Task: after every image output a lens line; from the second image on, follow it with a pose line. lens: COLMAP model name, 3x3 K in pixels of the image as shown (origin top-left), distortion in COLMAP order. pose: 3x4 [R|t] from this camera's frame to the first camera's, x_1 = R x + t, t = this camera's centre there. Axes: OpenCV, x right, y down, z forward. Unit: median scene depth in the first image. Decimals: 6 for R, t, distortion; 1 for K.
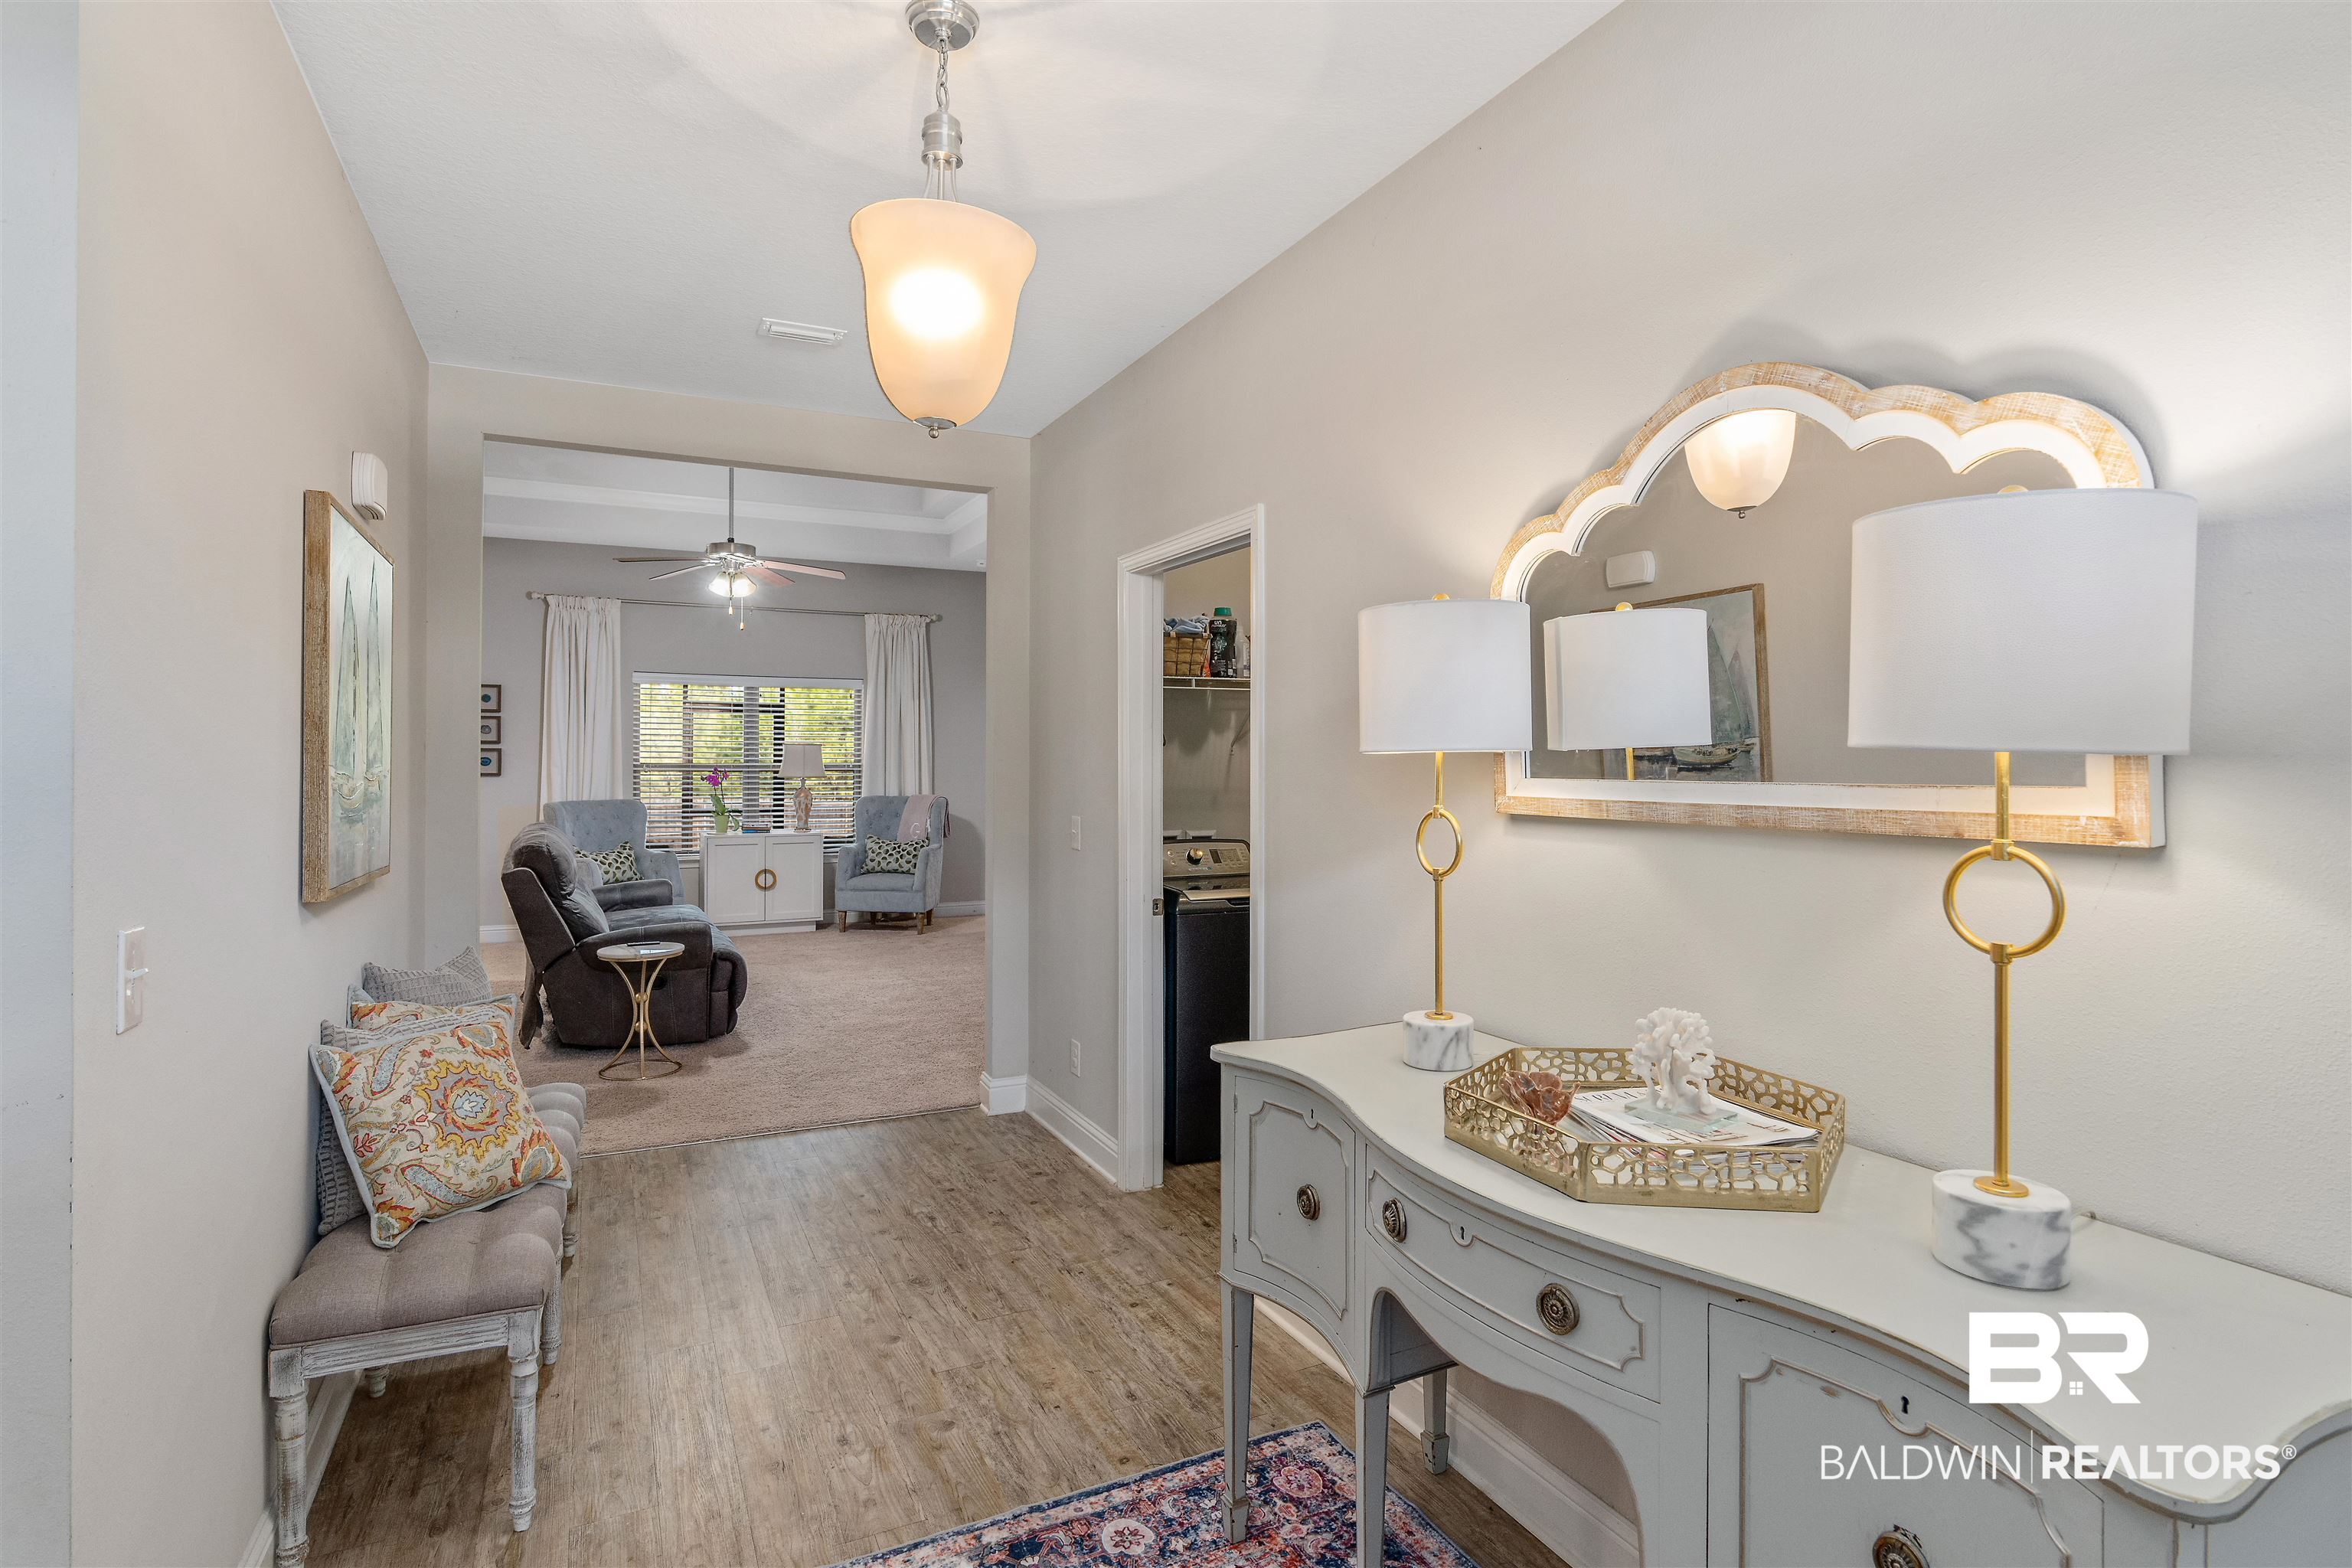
lens RADIAL K [[1145.9, 0, 1171.5], [0, 1145.9, 746.8], [0, 0, 1]] dist [-0.002609, 0.002680]
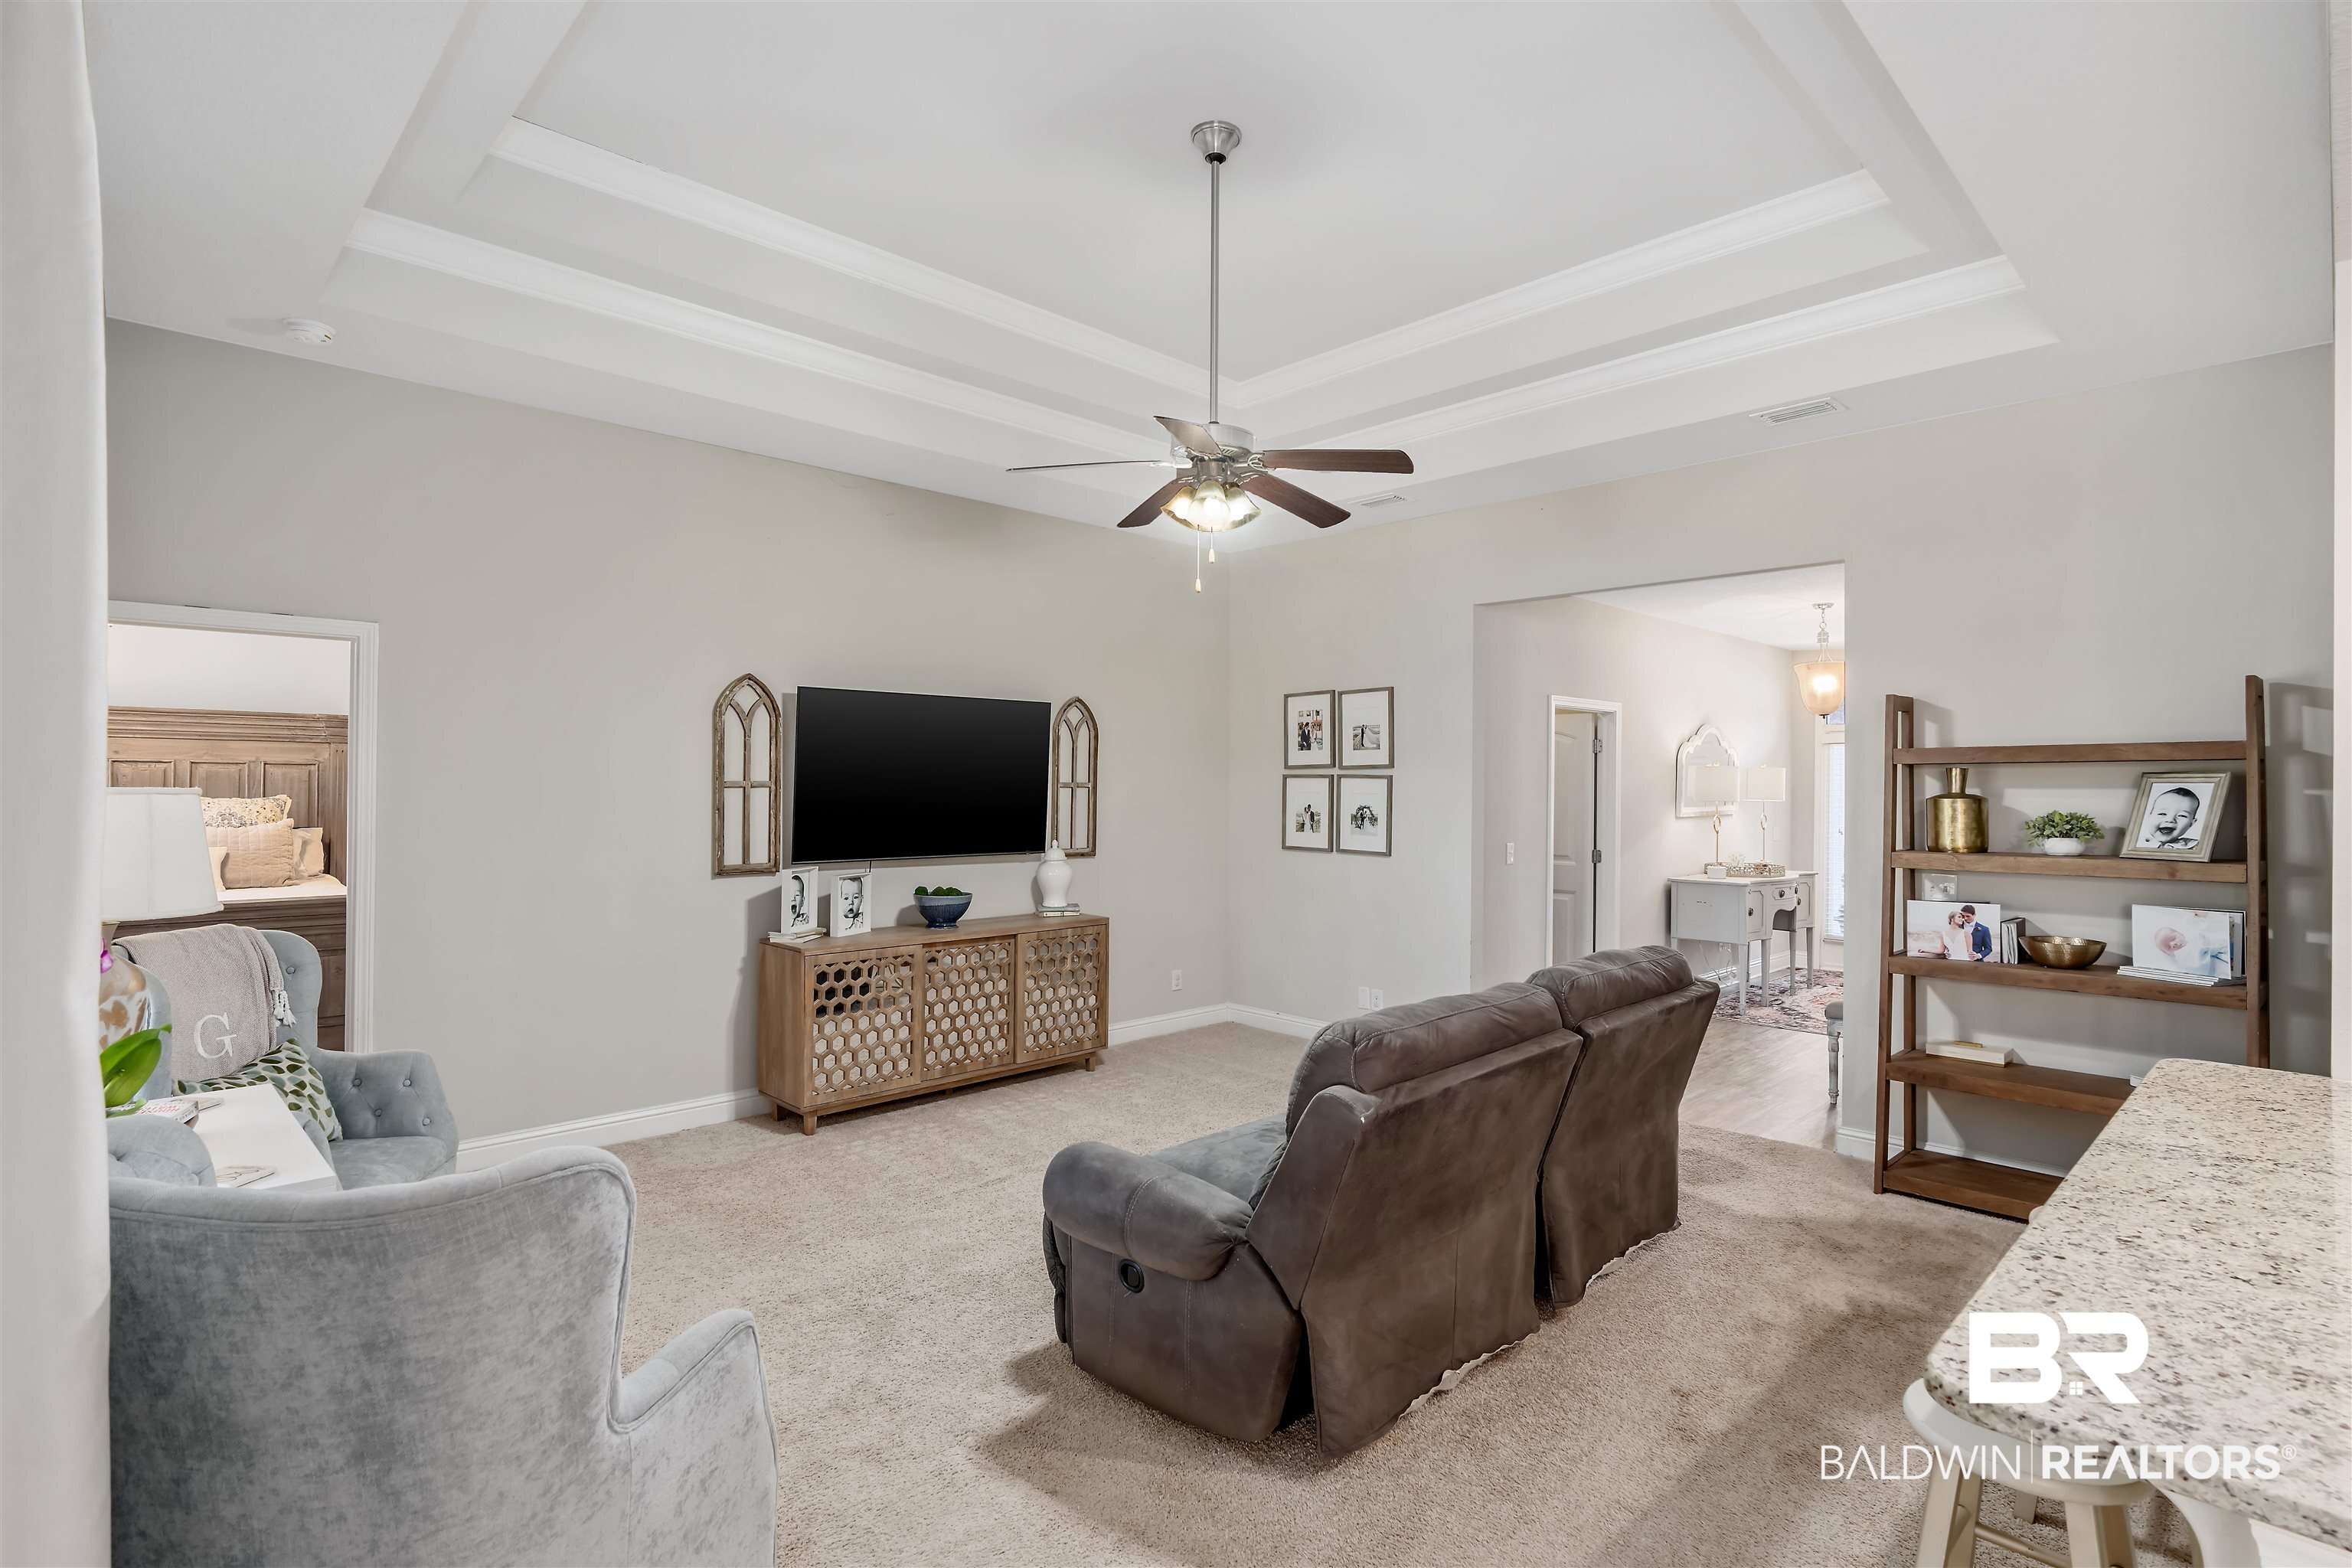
lens RADIAL K [[1145.9, 0, 1175.9], [0, 1145.9, 780.2], [0, 0, 1]] dist [-0.002609, 0.002680]
pose [[-0.297265, -0.003292, 0.954789, -0.700466], [-0.014335, 0.999897, -0.001016, -0.009863], [-0.954688, -0.013989, -0.297281, 0.912194]]
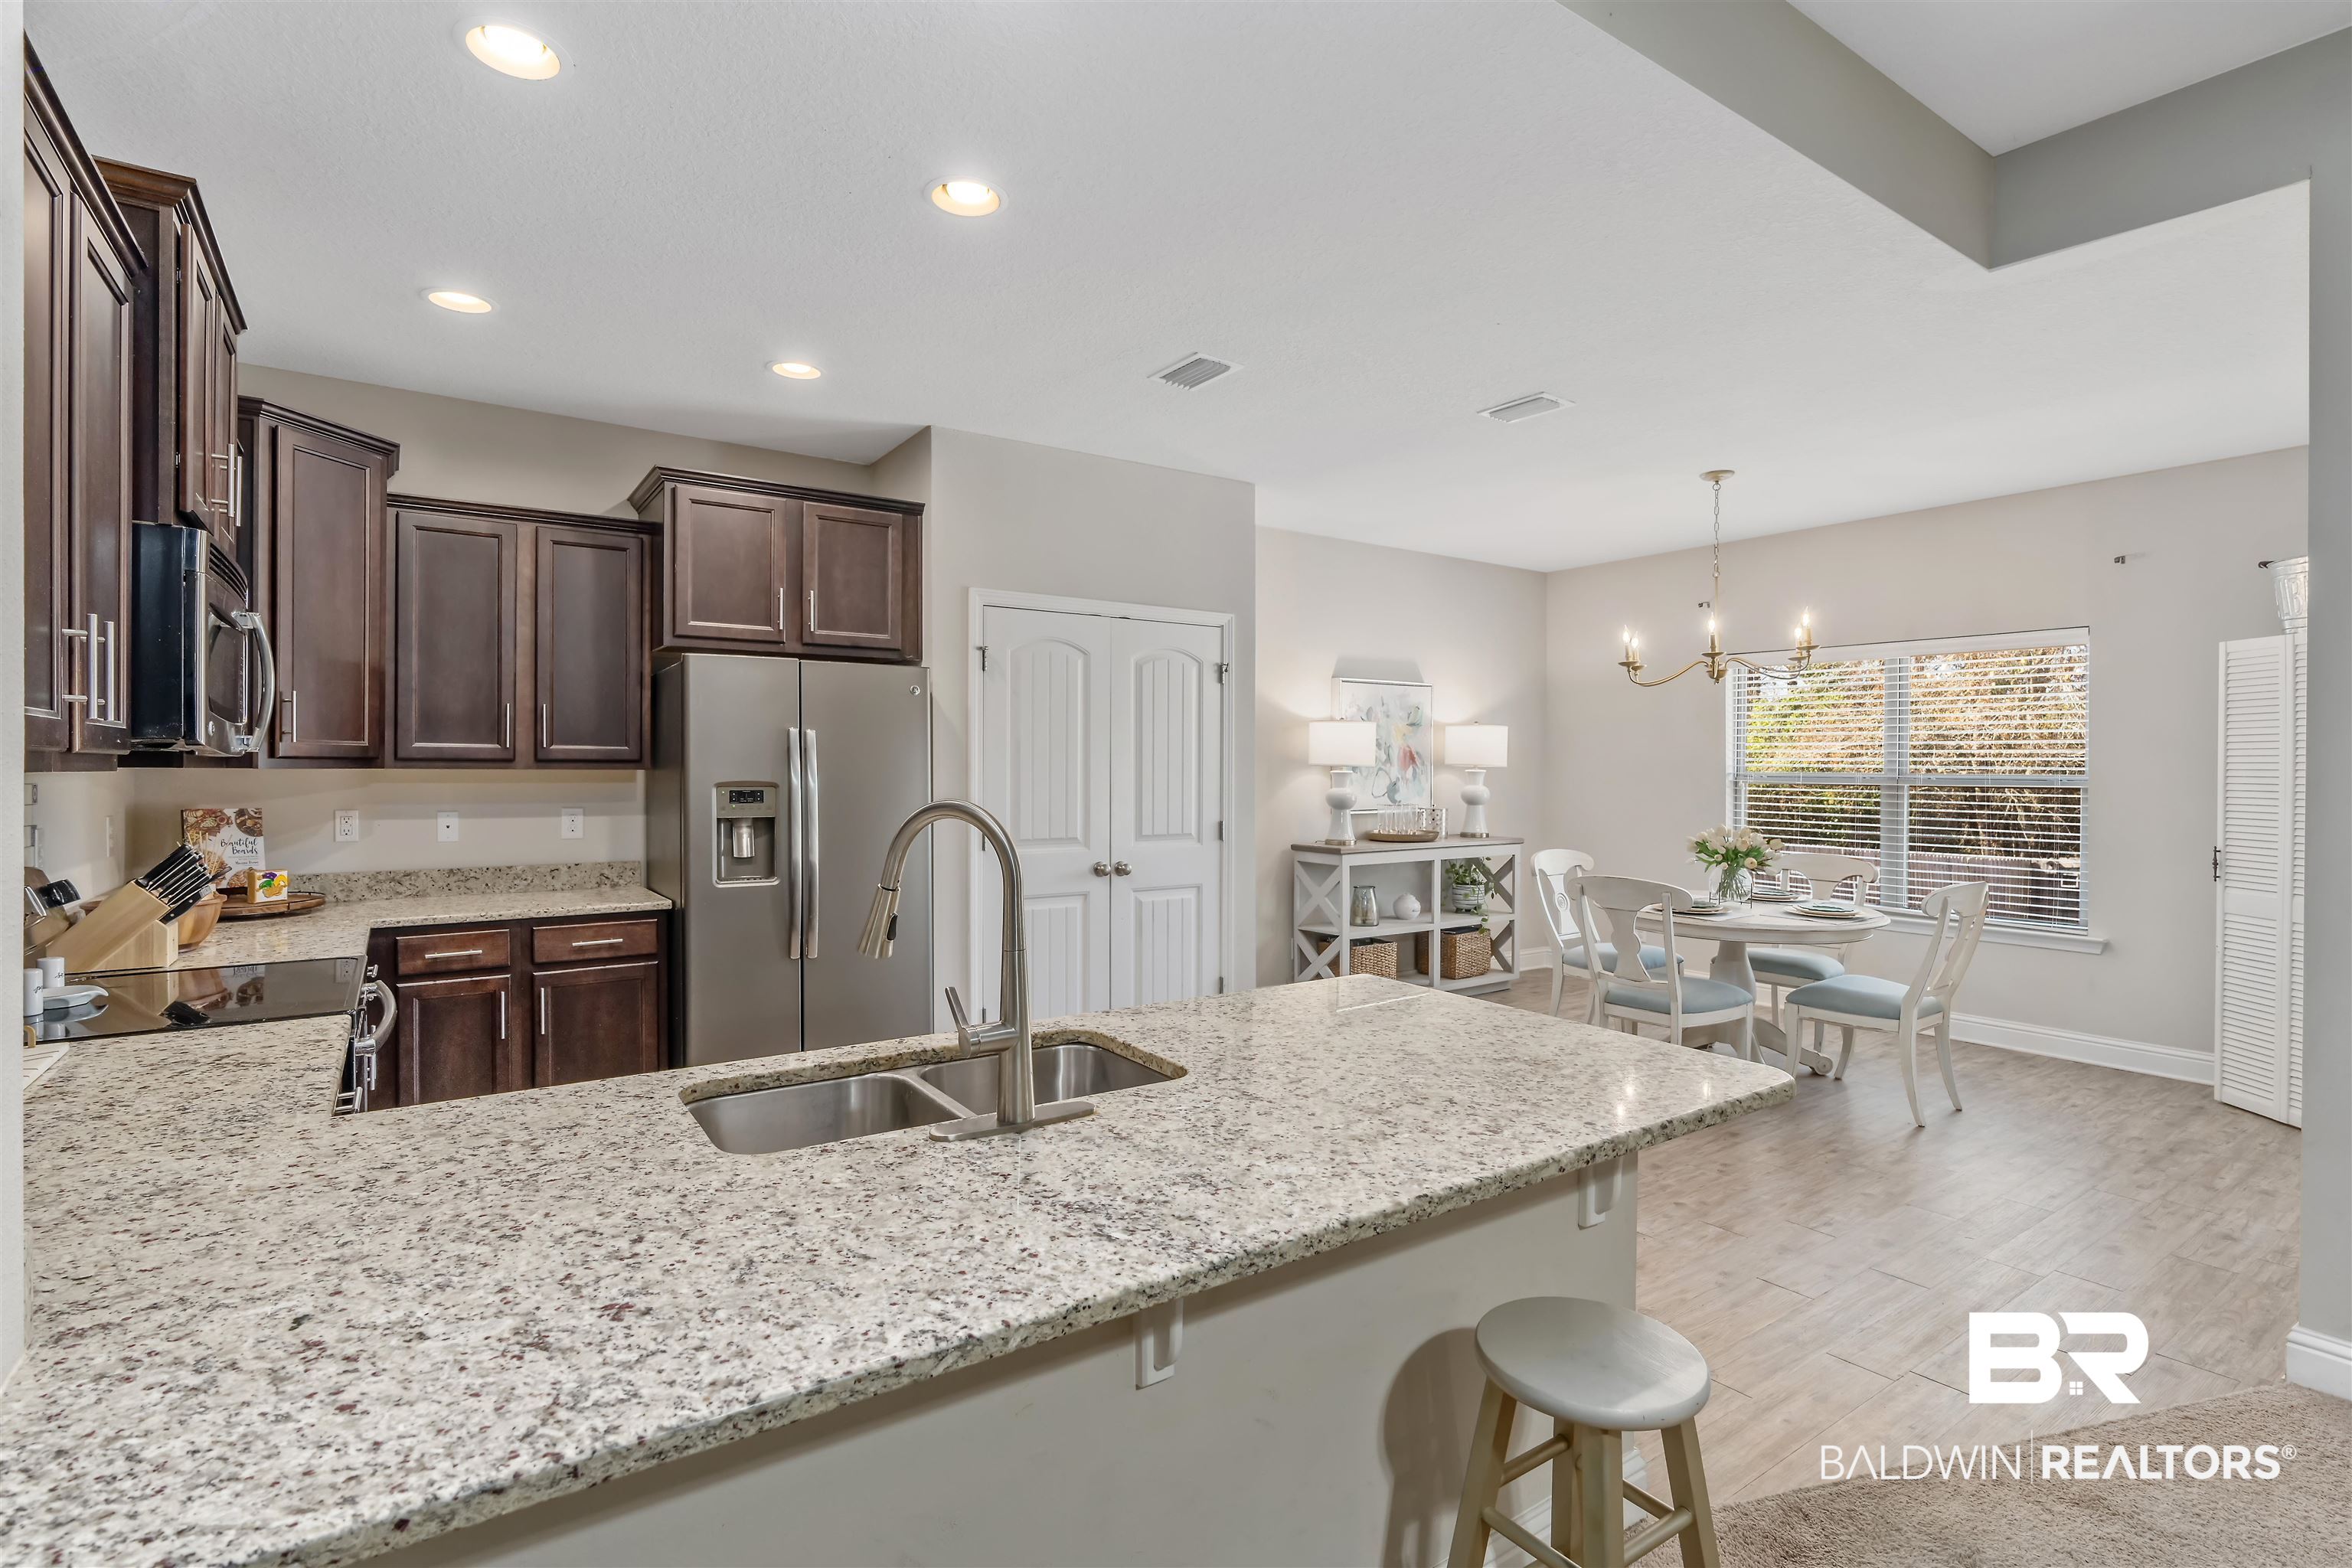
lens RADIAL K [[1145.9, 0, 1172.4], [0, 1145.9, 775.5], [0, 0, 1]] dist [-0.002609, 0.002680]
pose [[0.158075, 0.003004, -0.987422, -0.388822], [0.004767, 0.999981, 0.003805, 0.006972], [0.987416, -0.005309, 0.158058, 0.619996]]
